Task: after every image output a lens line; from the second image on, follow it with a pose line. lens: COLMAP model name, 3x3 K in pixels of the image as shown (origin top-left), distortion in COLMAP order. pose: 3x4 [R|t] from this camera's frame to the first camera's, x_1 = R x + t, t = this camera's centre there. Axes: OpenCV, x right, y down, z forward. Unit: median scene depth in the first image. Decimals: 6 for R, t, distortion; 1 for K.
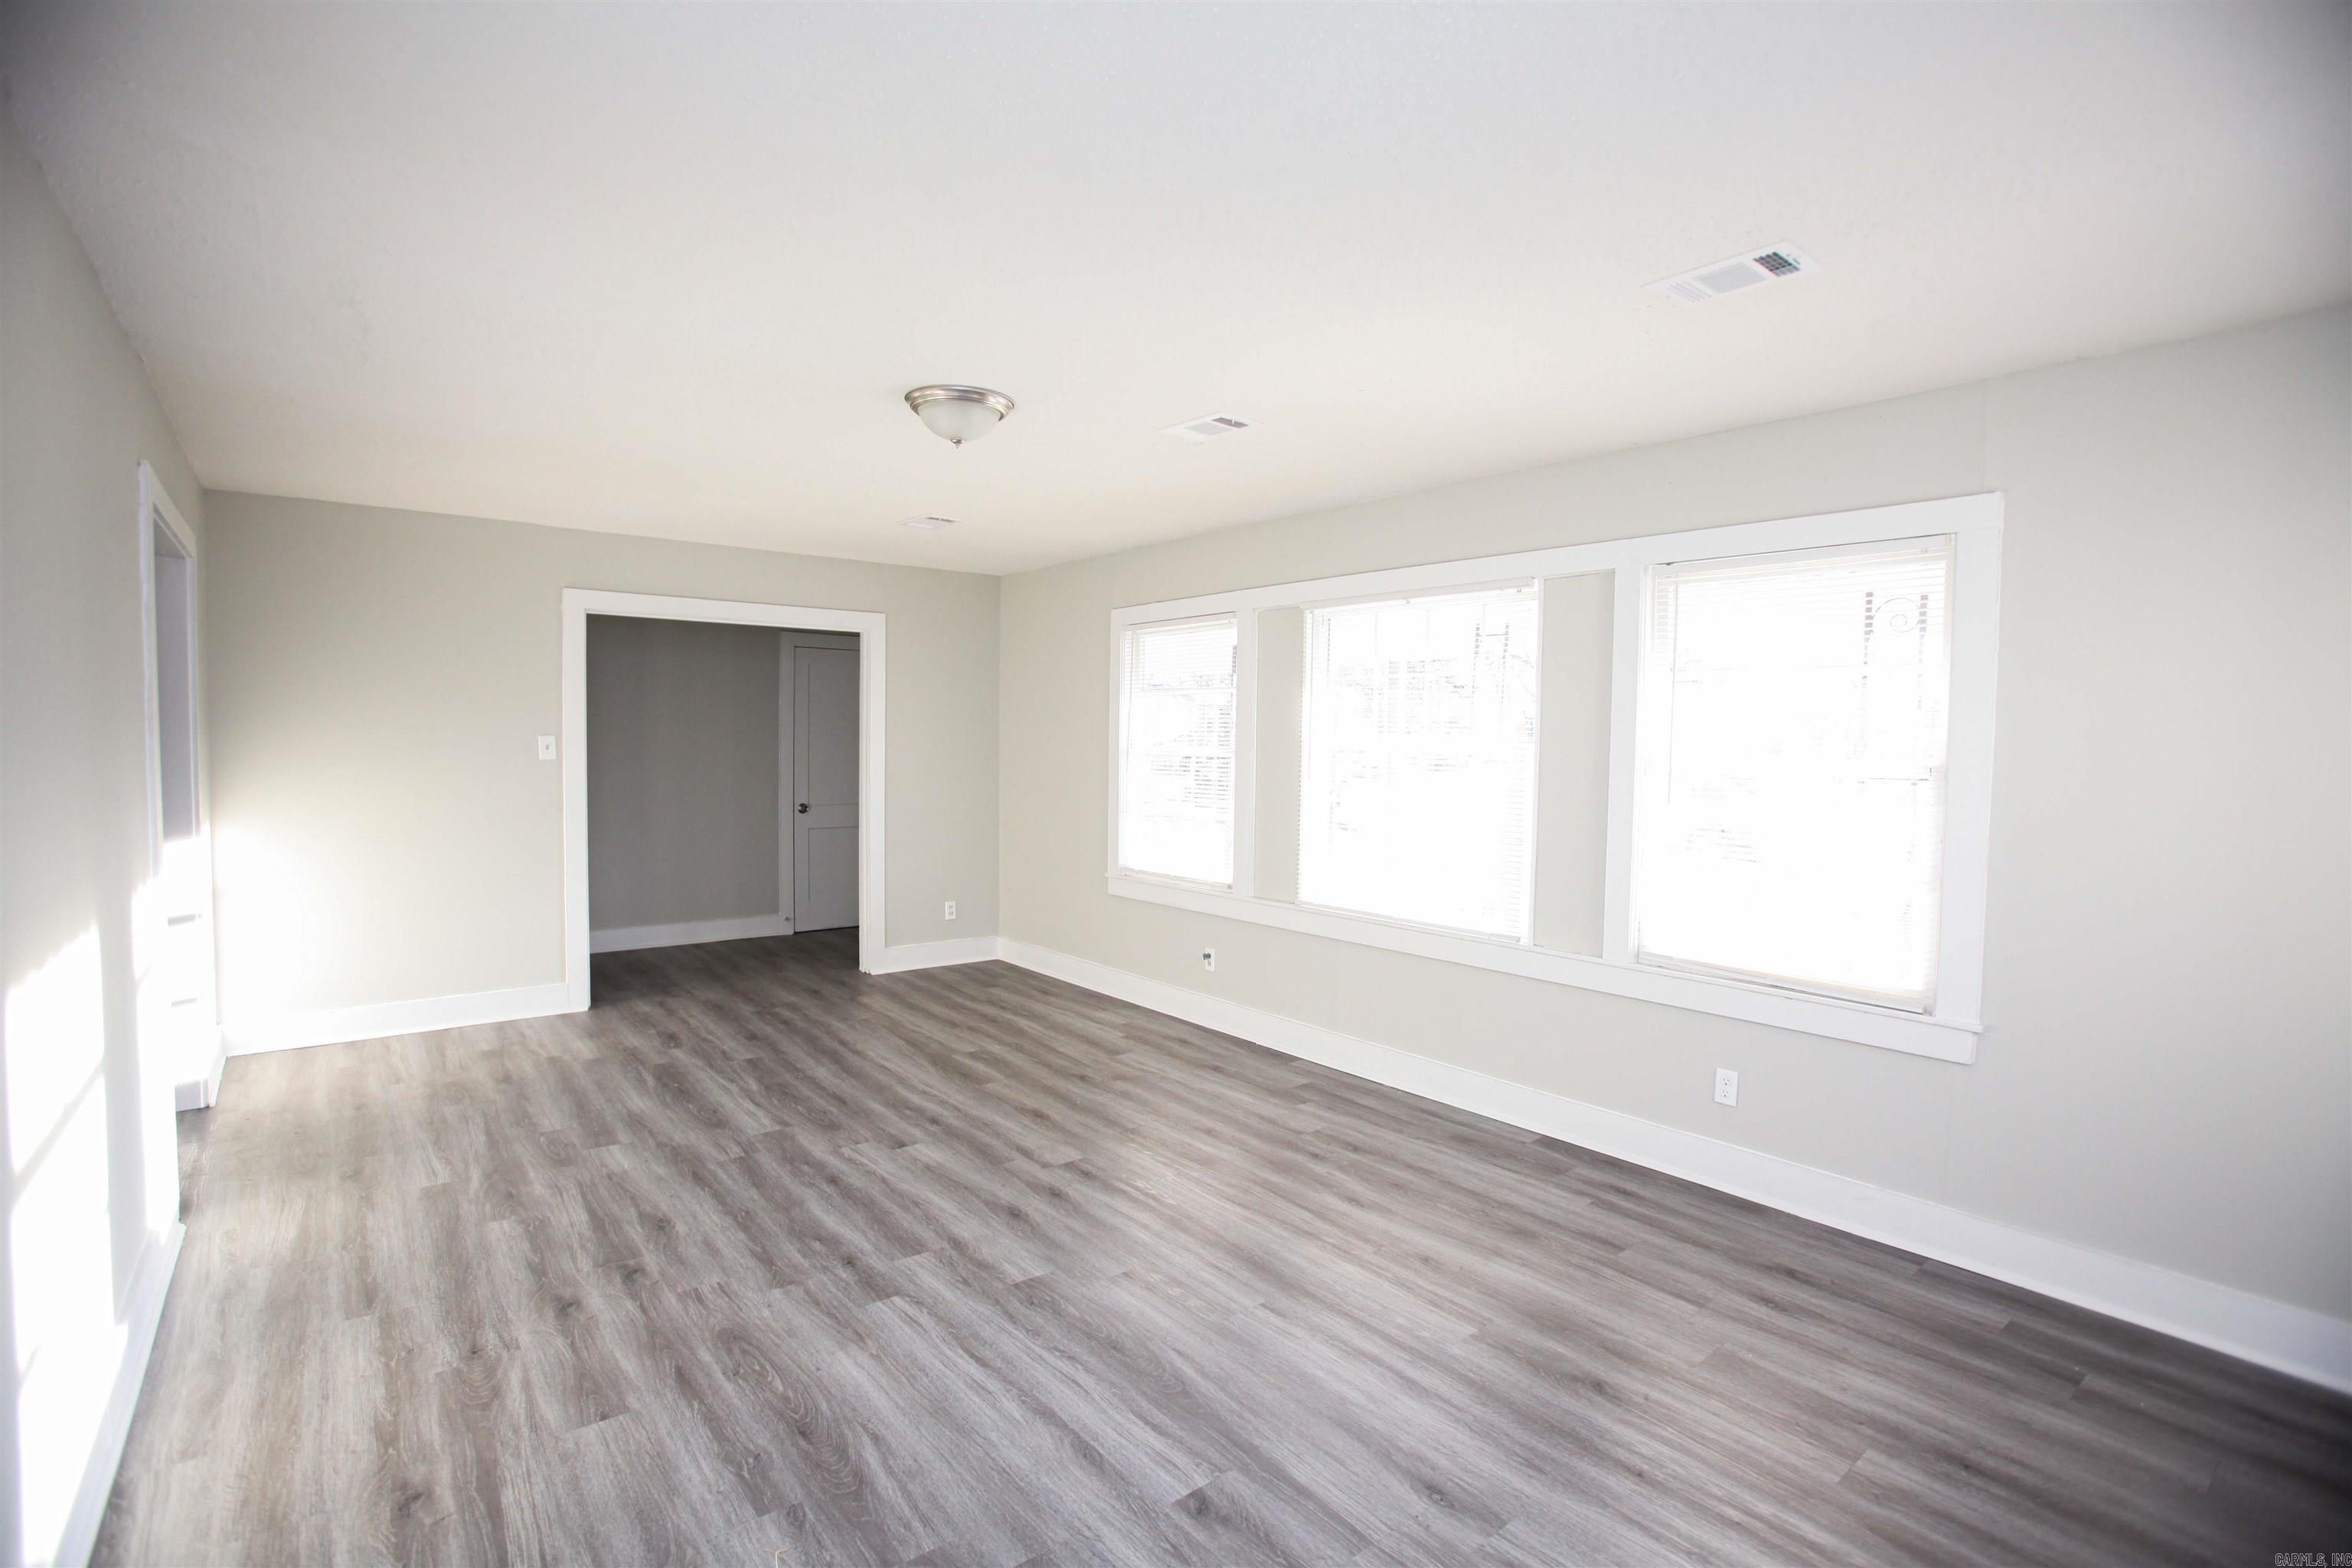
lens RADIAL K [[1092.1, 0, 1158.1], [0, 1092.1, 788.9], [0, 0, 1]] dist [-0.083864, 0.042259]
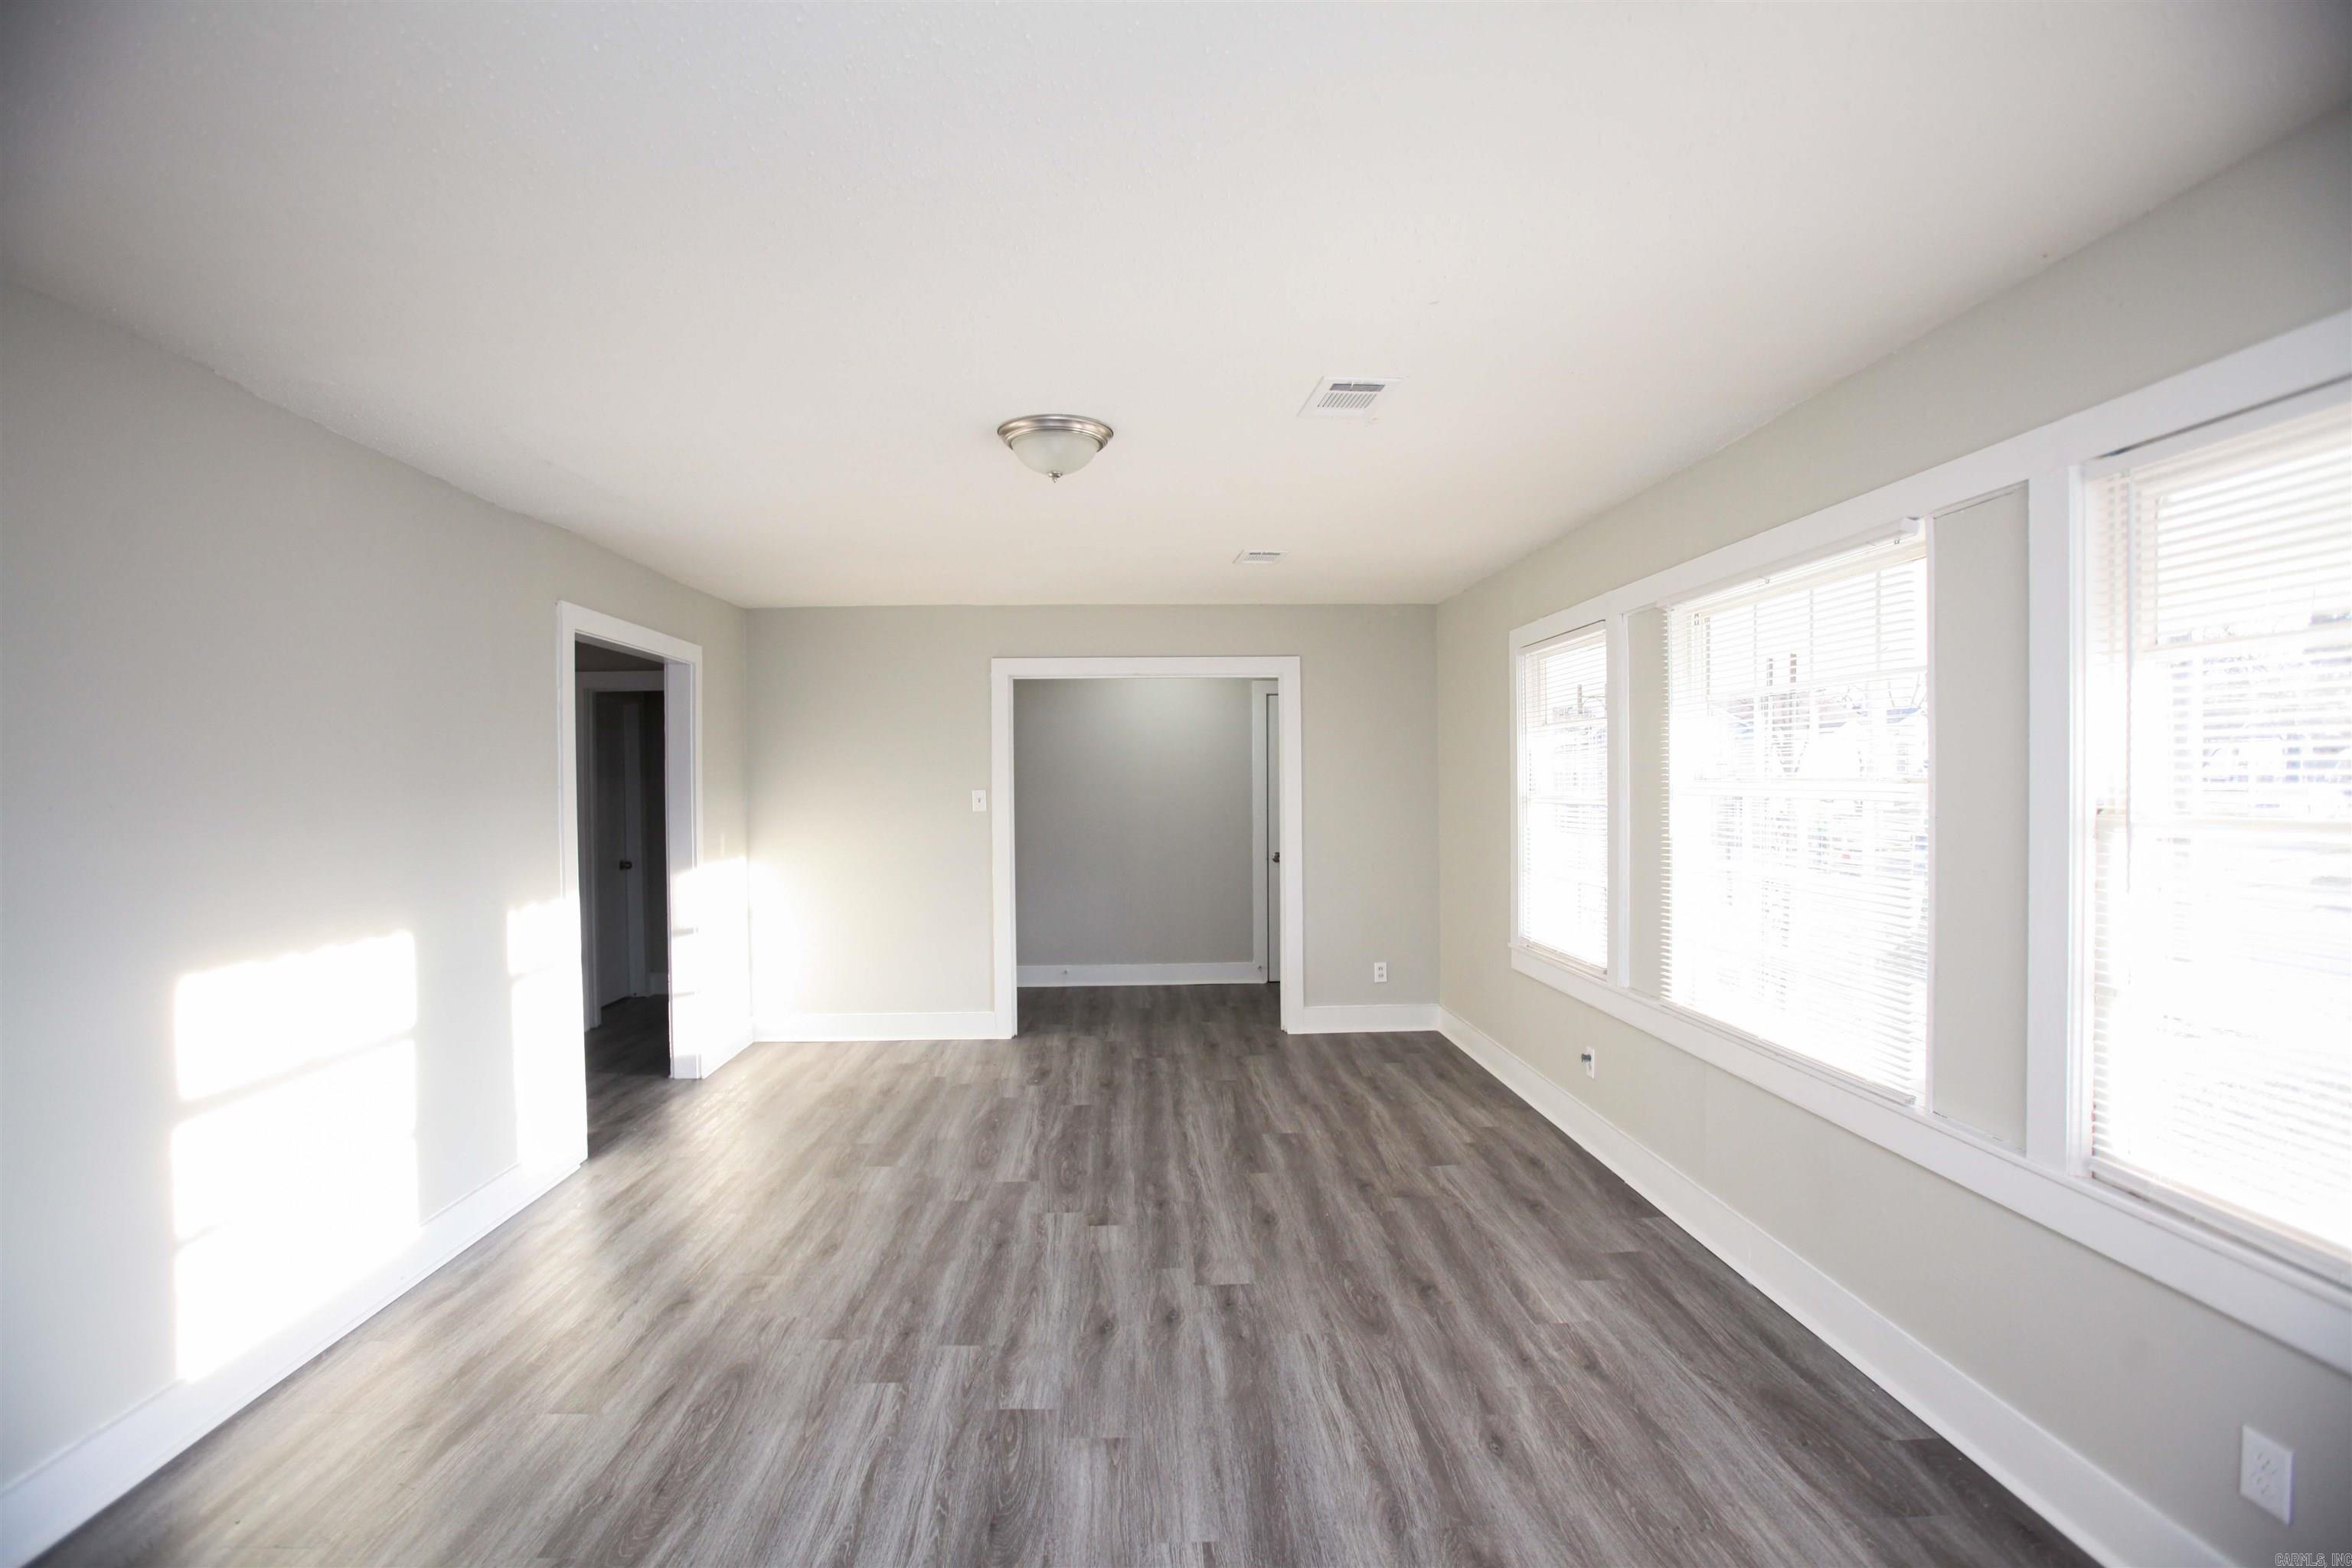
lens RADIAL K [[1092.1, 0, 1158.1], [0, 1092.1, 788.9], [0, 0, 1]] dist [-0.083864, 0.042259]
pose [[0.799997, -0.016759, -0.599770, 0.308118], [-0.006386, 0.999315, -0.036441, -0.011966], [0.599970, 0.032983, 0.799342, 0.218383]]
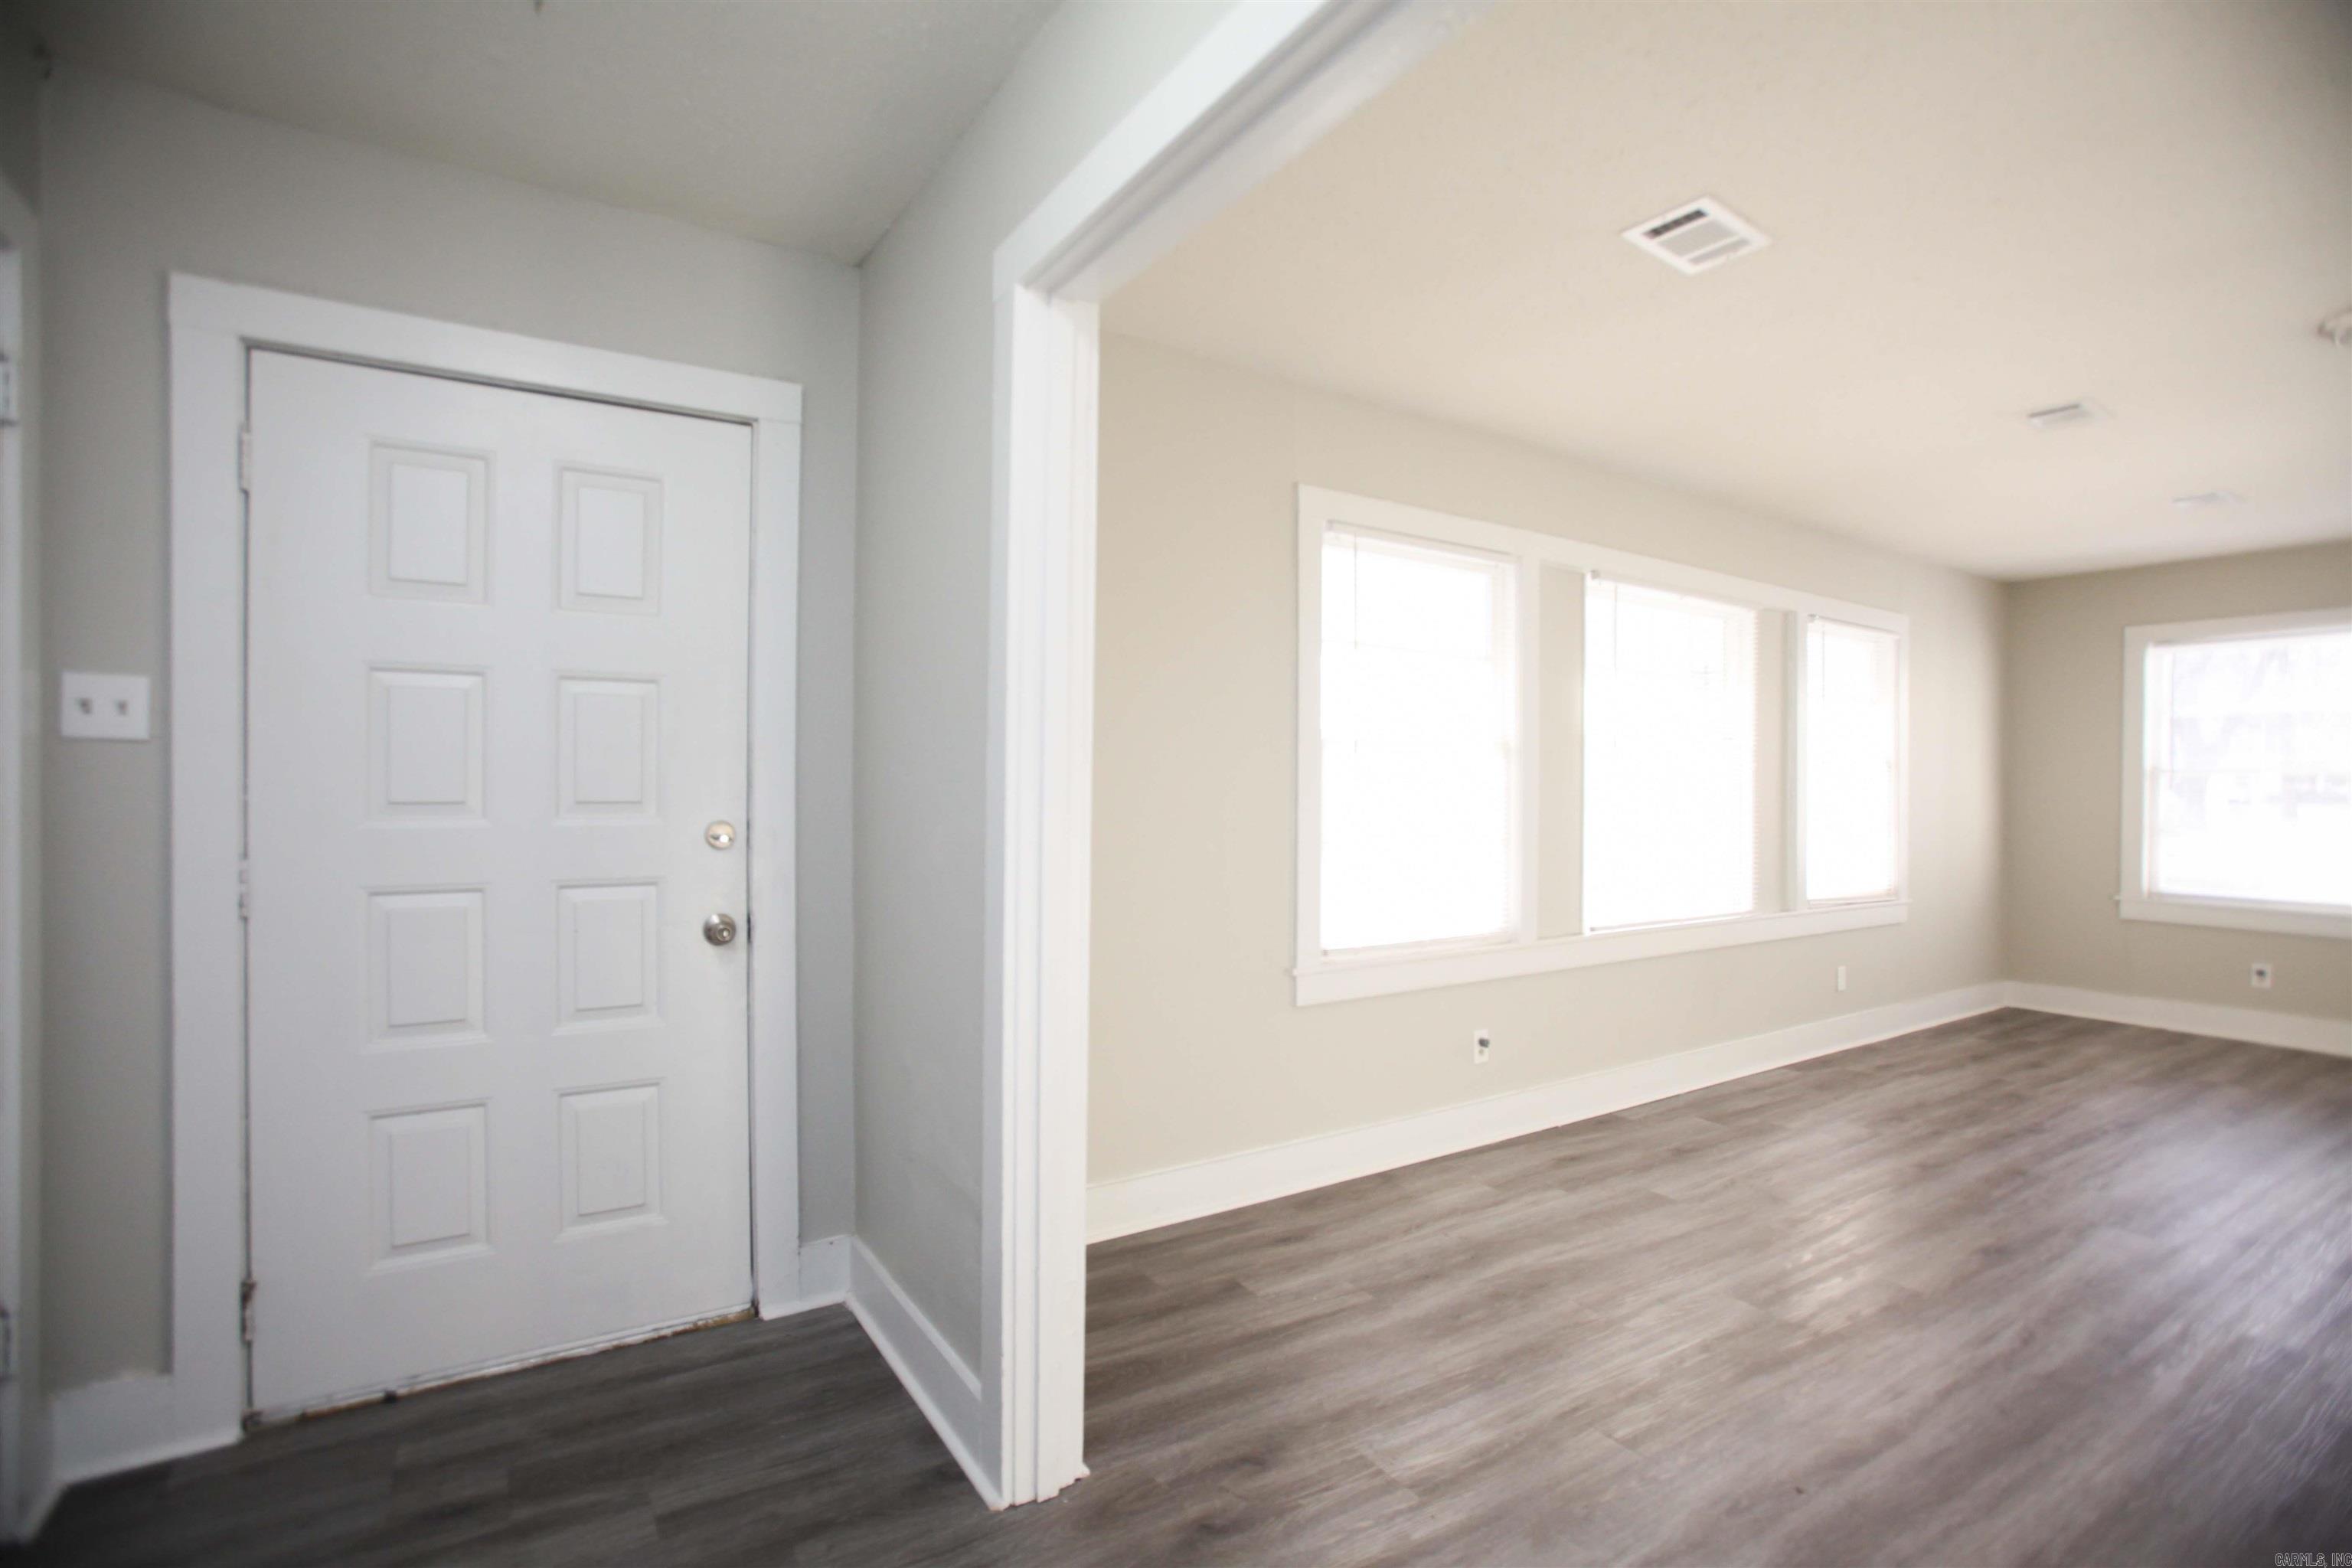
lens RADIAL K [[1092.1, 0, 1158.1], [0, 1092.1, 788.9], [0, 0, 1]] dist [-0.083864, 0.042259]
pose [[0.109943, -0.012063, 0.993865, -0.753873], [0.036708, 0.999293, 0.008068, -0.021524], [-0.993260, 0.035596, 0.110308, 1.301115]]
